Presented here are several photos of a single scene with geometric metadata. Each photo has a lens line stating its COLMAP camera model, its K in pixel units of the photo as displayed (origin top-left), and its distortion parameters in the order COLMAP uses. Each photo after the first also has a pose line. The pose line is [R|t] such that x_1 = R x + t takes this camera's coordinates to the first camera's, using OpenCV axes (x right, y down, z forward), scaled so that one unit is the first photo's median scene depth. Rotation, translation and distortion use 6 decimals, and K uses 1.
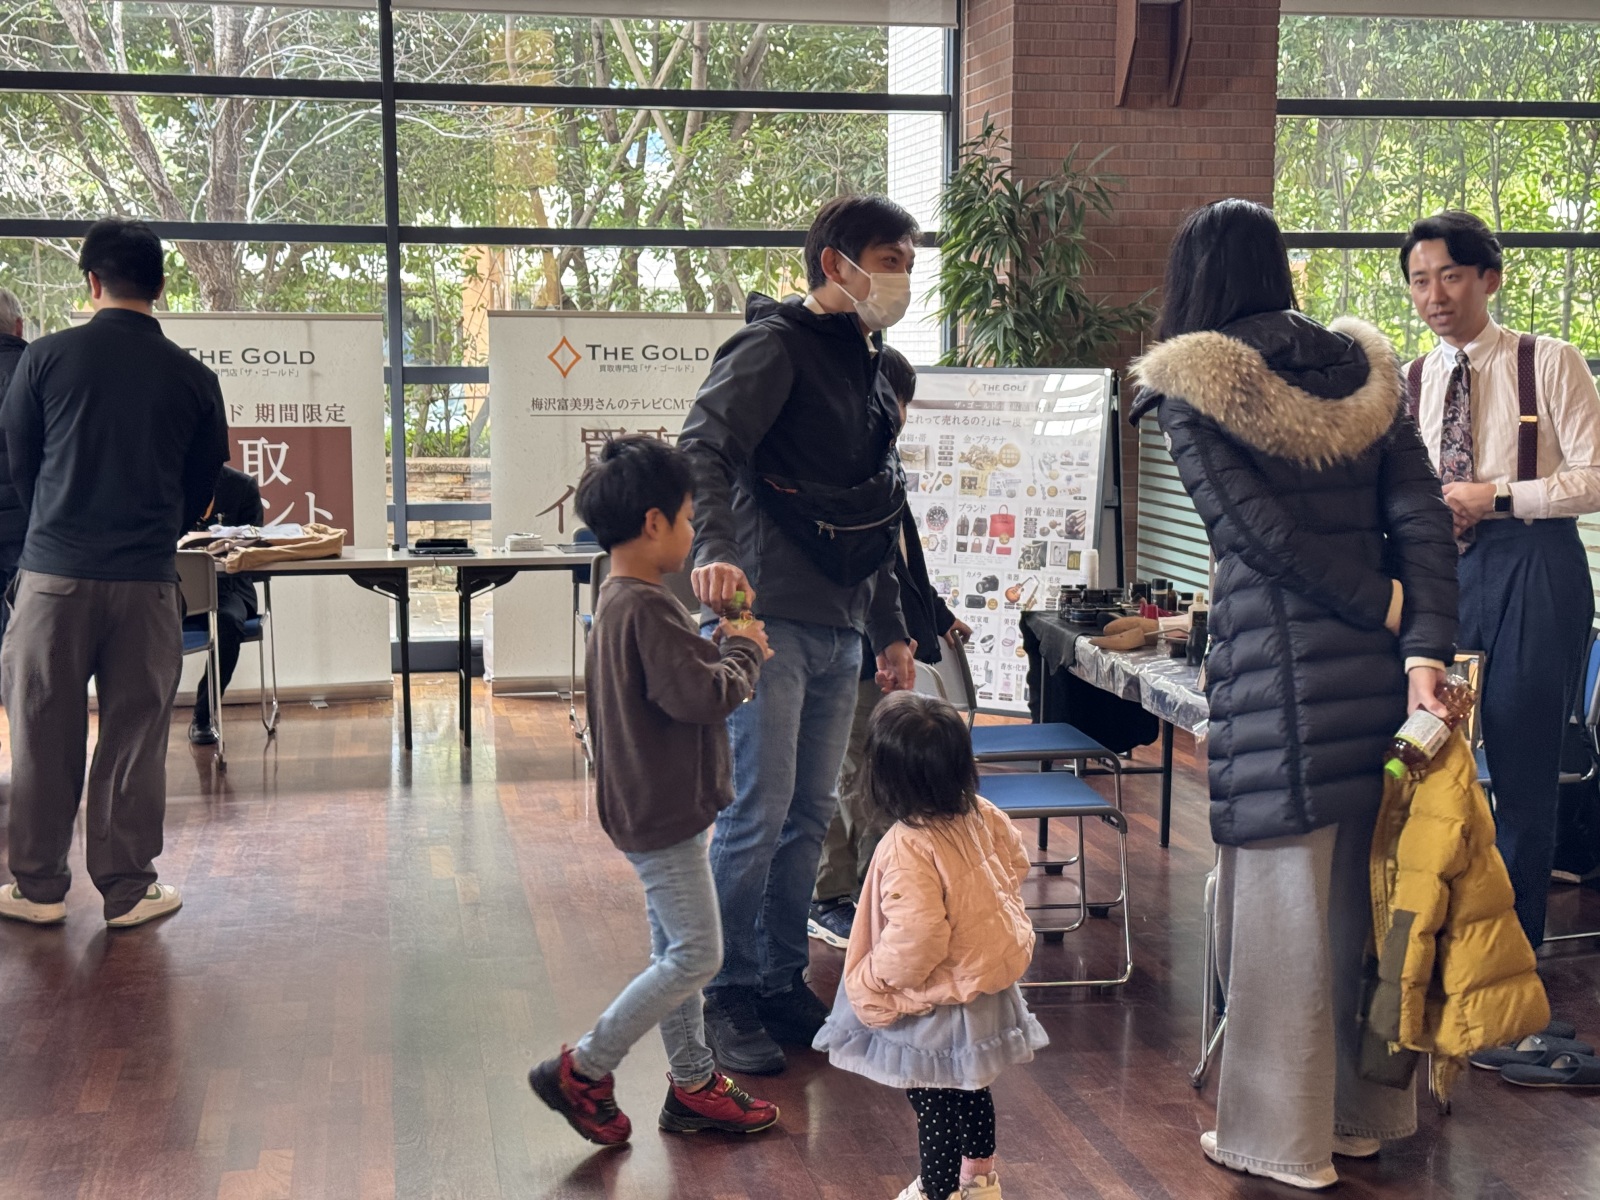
lens RADIAL K [[2231.0, 0, 802.0], [0, 2231.0, 600.2], [0, 0, 1]] dist [-0.010597, 0.000000]
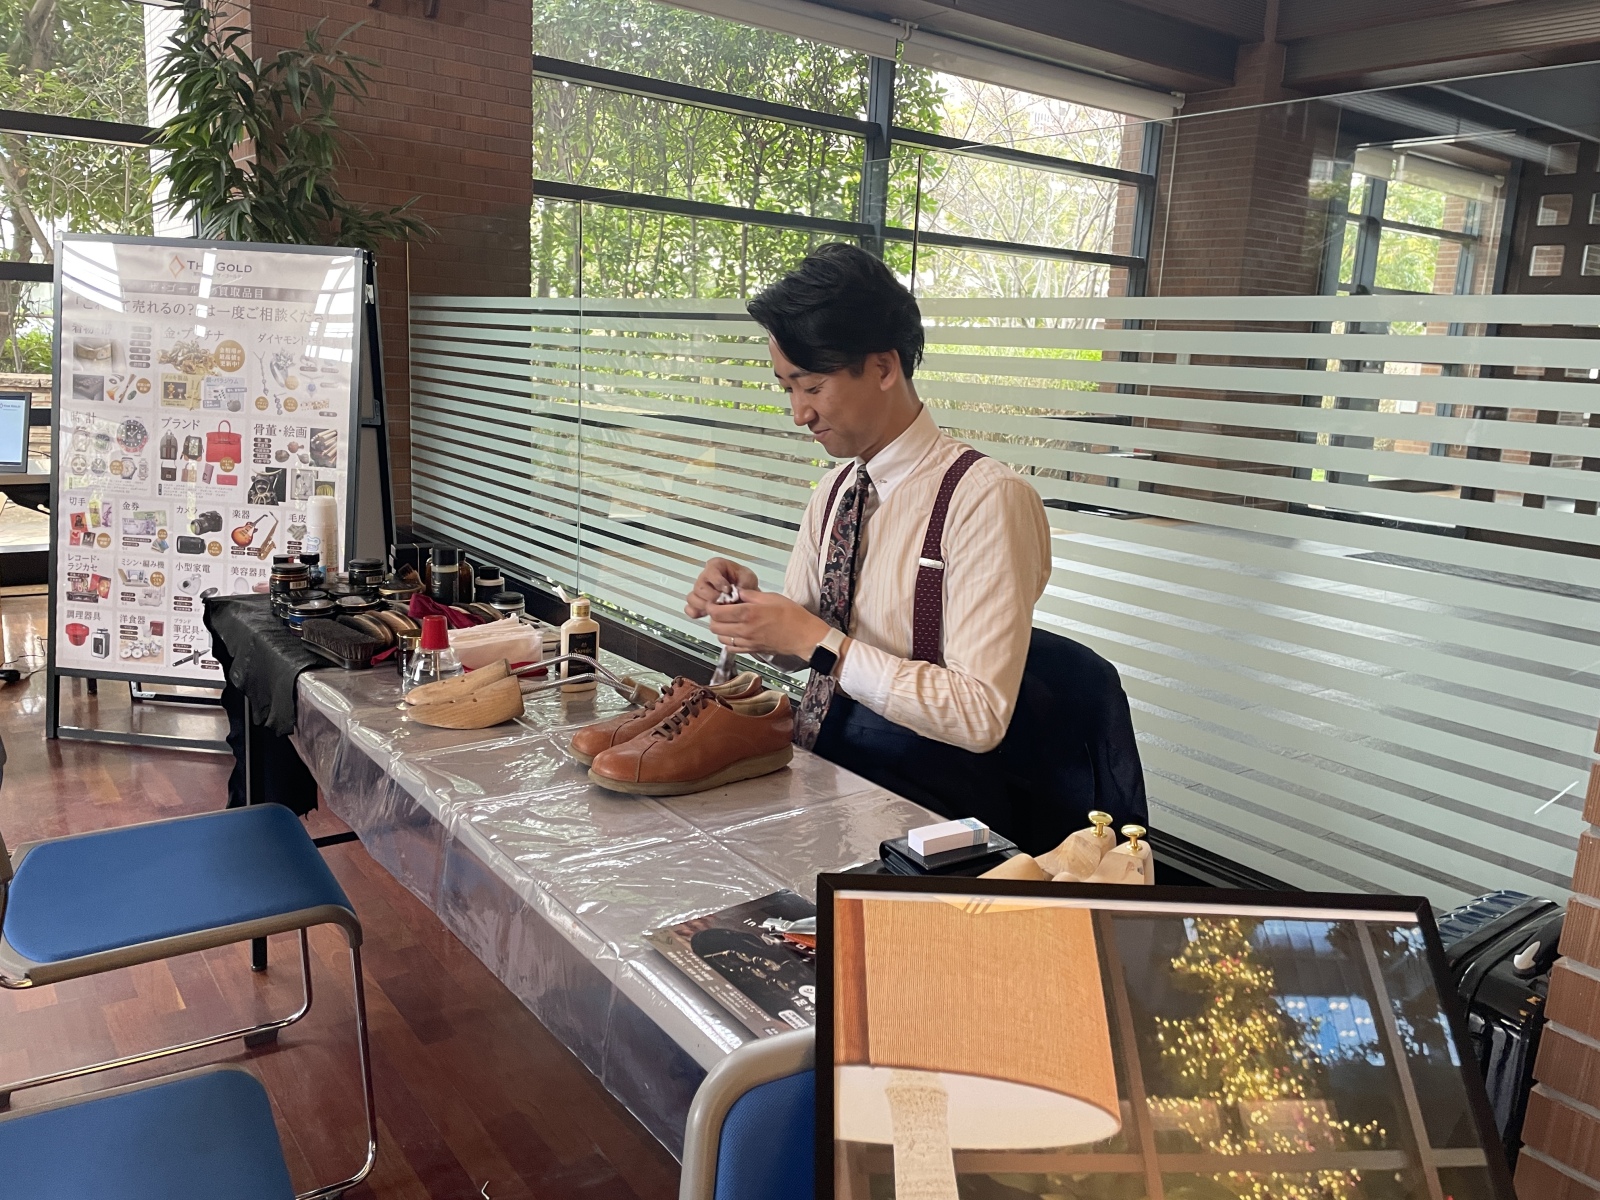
lens RADIAL K [[1202.1, 0, 811.2], [0, 1202.1, 588.2], [0, 0, 1]] dist [0.055840, -0.067975]
pose [[0.893517, -0.042698, 0.446995, 0.081427], [0.001157, 0.995684, 0.092797, -0.023478], [-0.449028, -0.082398, 0.889710, 0.527649]]
